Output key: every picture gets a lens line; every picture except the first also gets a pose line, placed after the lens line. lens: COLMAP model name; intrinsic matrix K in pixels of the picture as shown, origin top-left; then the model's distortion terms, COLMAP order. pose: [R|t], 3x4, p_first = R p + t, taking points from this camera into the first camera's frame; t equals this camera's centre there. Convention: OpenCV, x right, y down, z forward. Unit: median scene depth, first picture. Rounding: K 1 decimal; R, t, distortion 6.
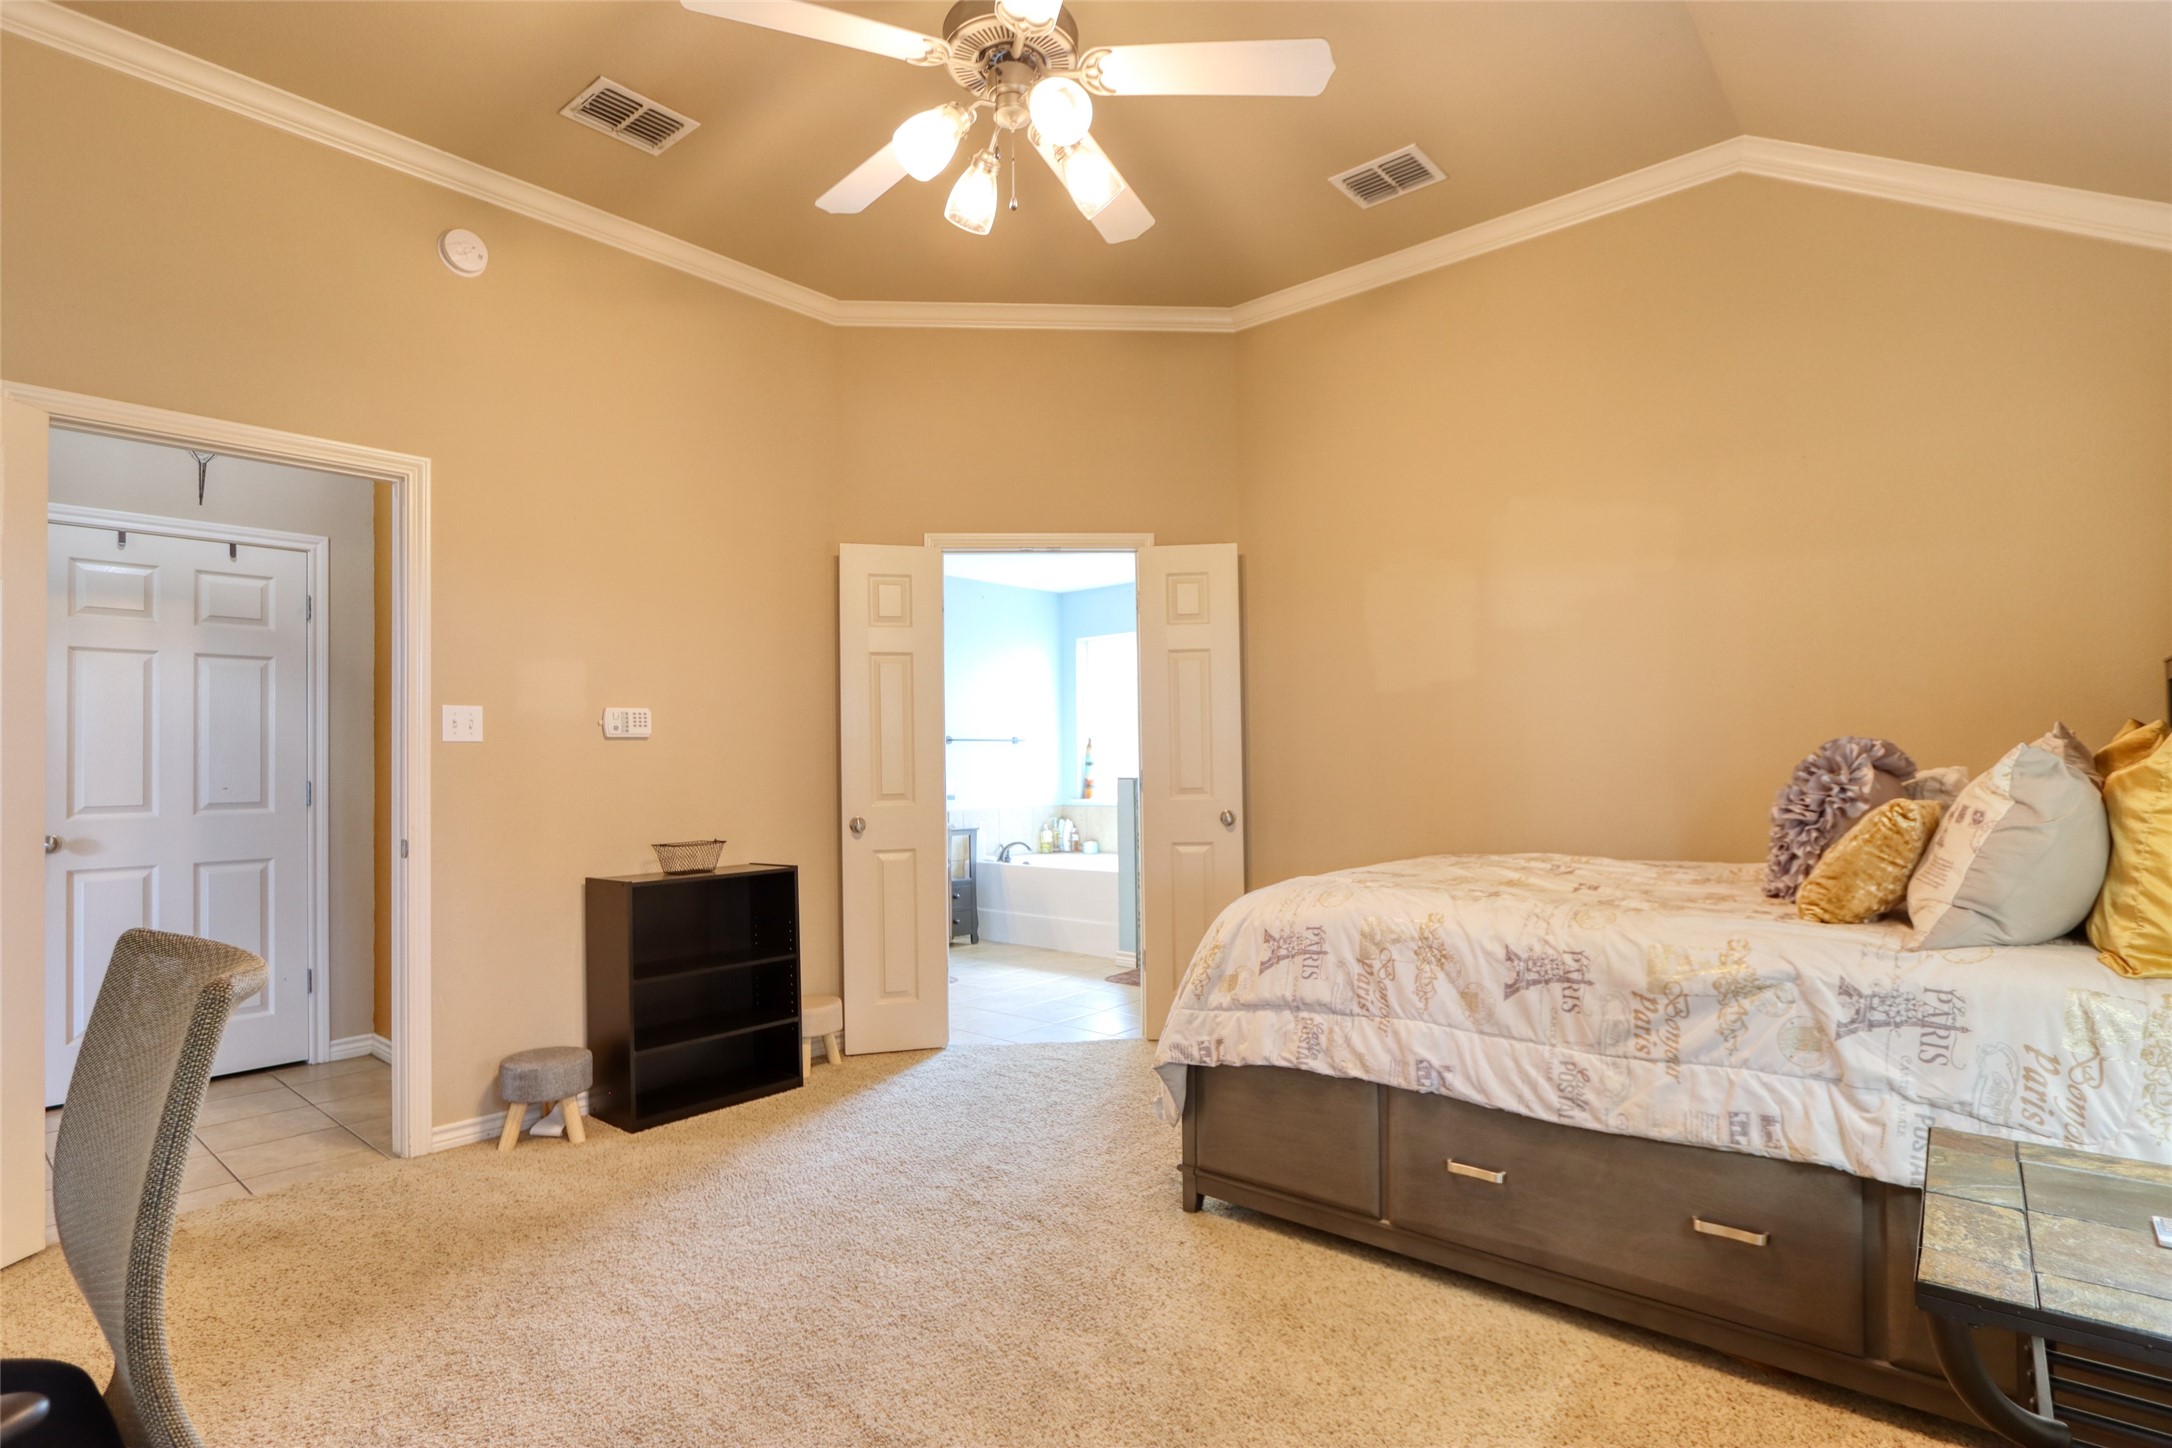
lens RADIAL K [[1072.5, 0, 1083.5], [0, 1072.5, 735.2], [0, 0, 1]] dist [-0.005322, -0.000190]
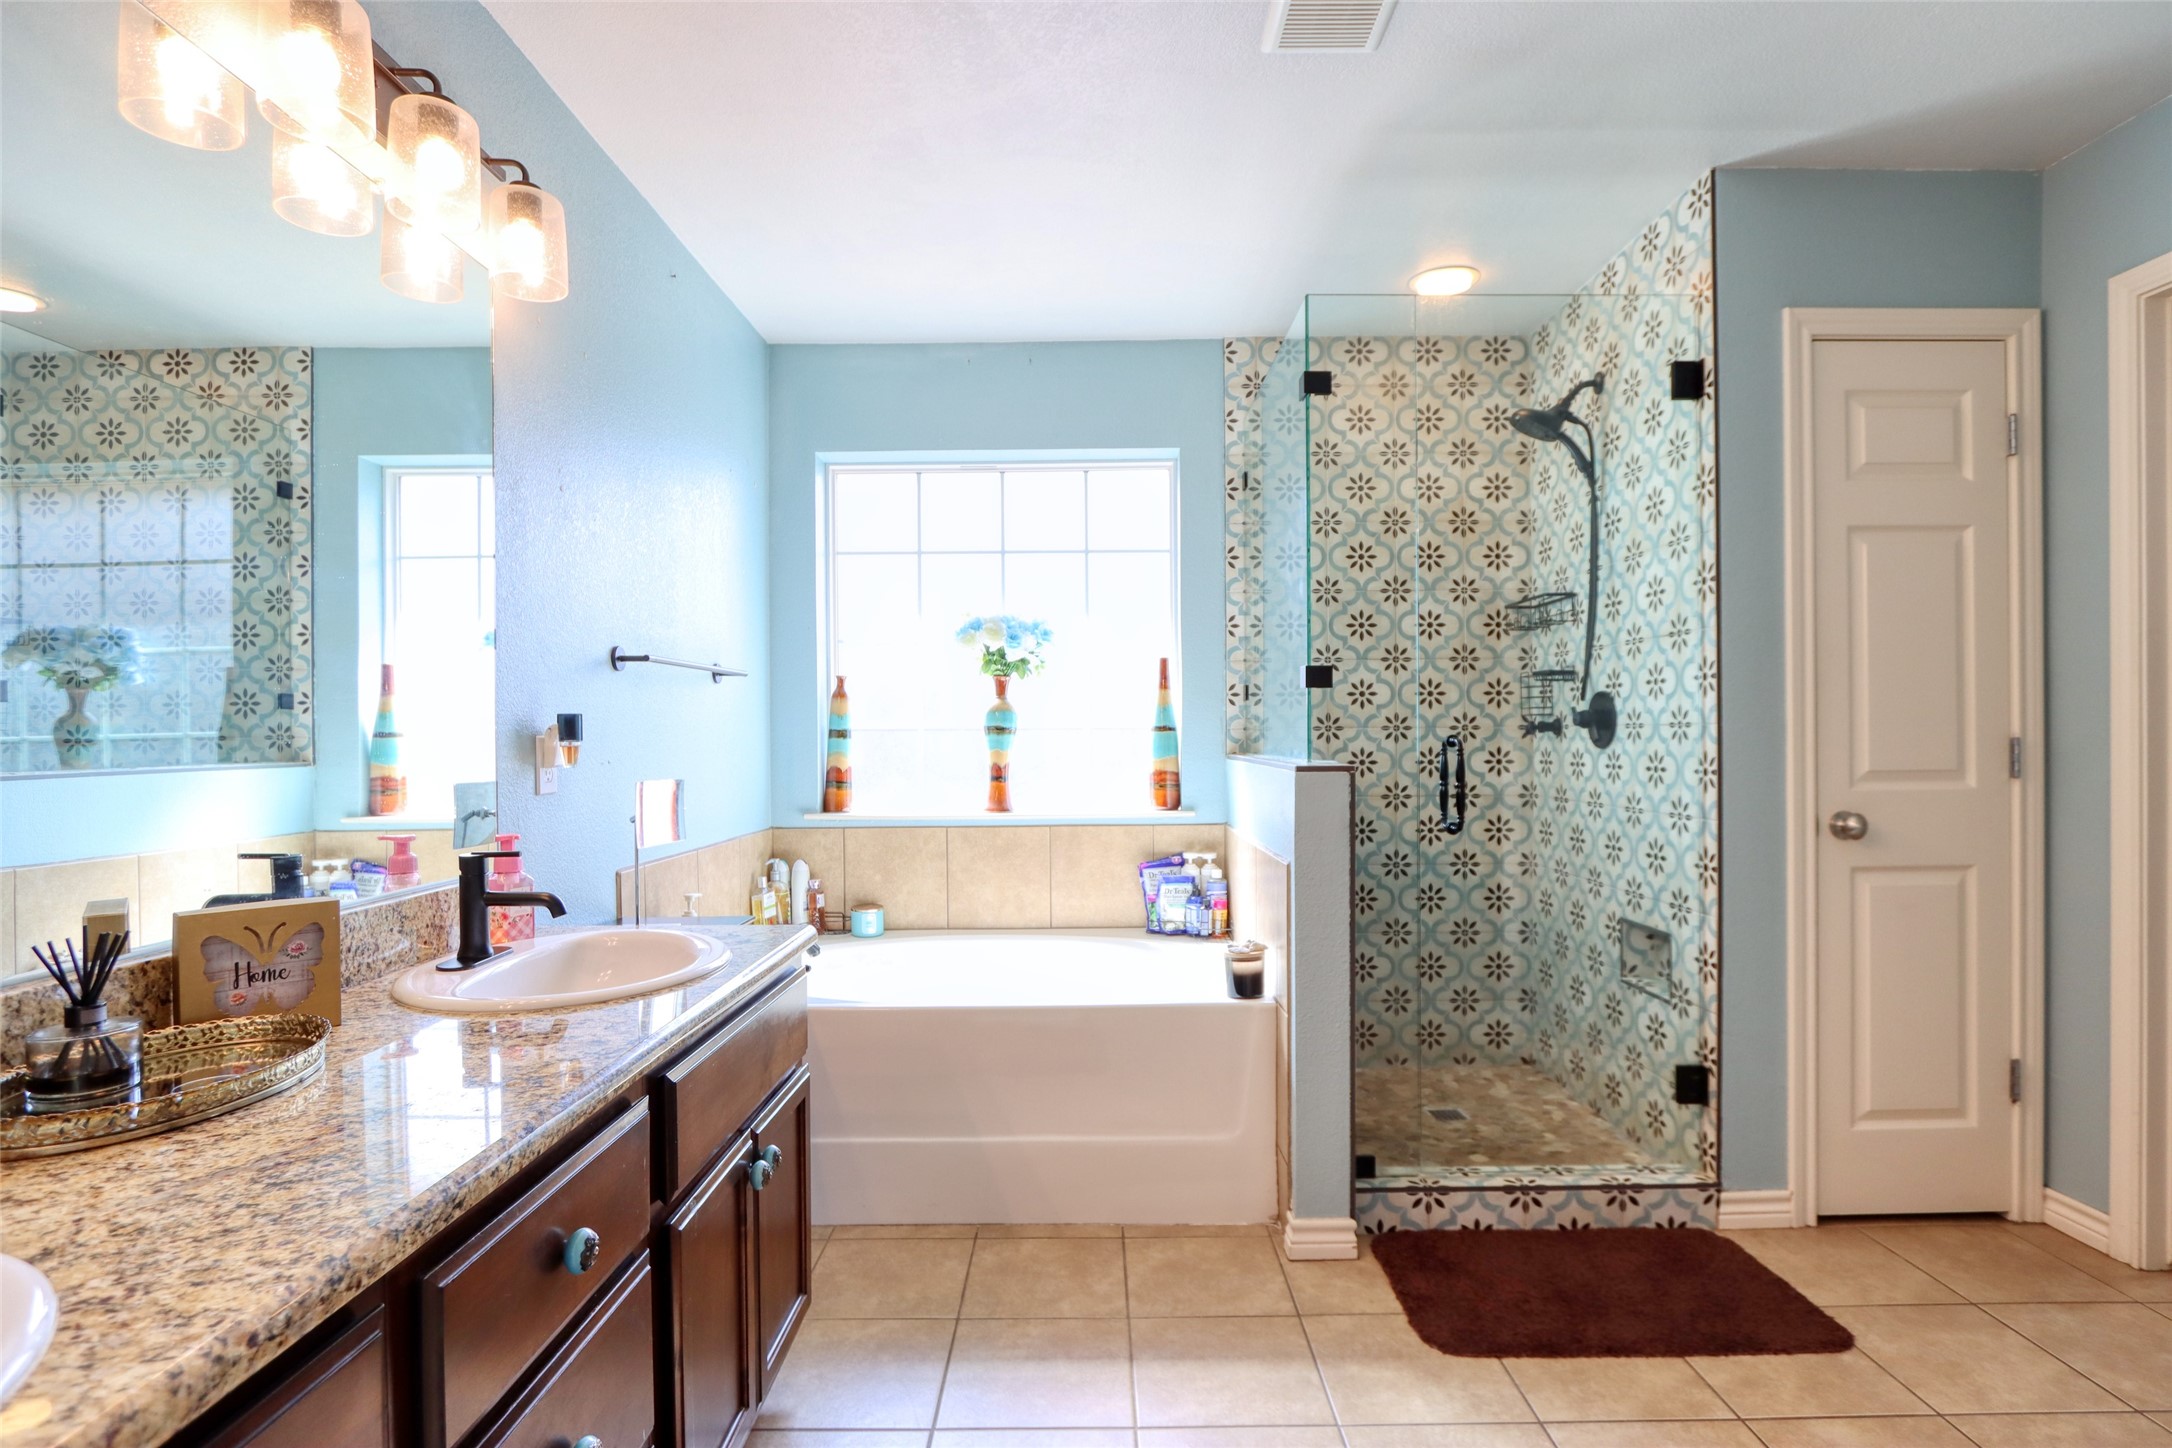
lens RADIAL K [[1072.5, 0, 1088.9], [0, 1072.5, 727.5], [0, 0, 1]] dist [-0.005322, -0.000190]
pose [[0.768065, 0.002522, 0.640367, -0.203023], [-0.011078, 0.999895, 0.009349, 0.018881], [-0.640276, -0.014275, 0.768012, 0.589422]]
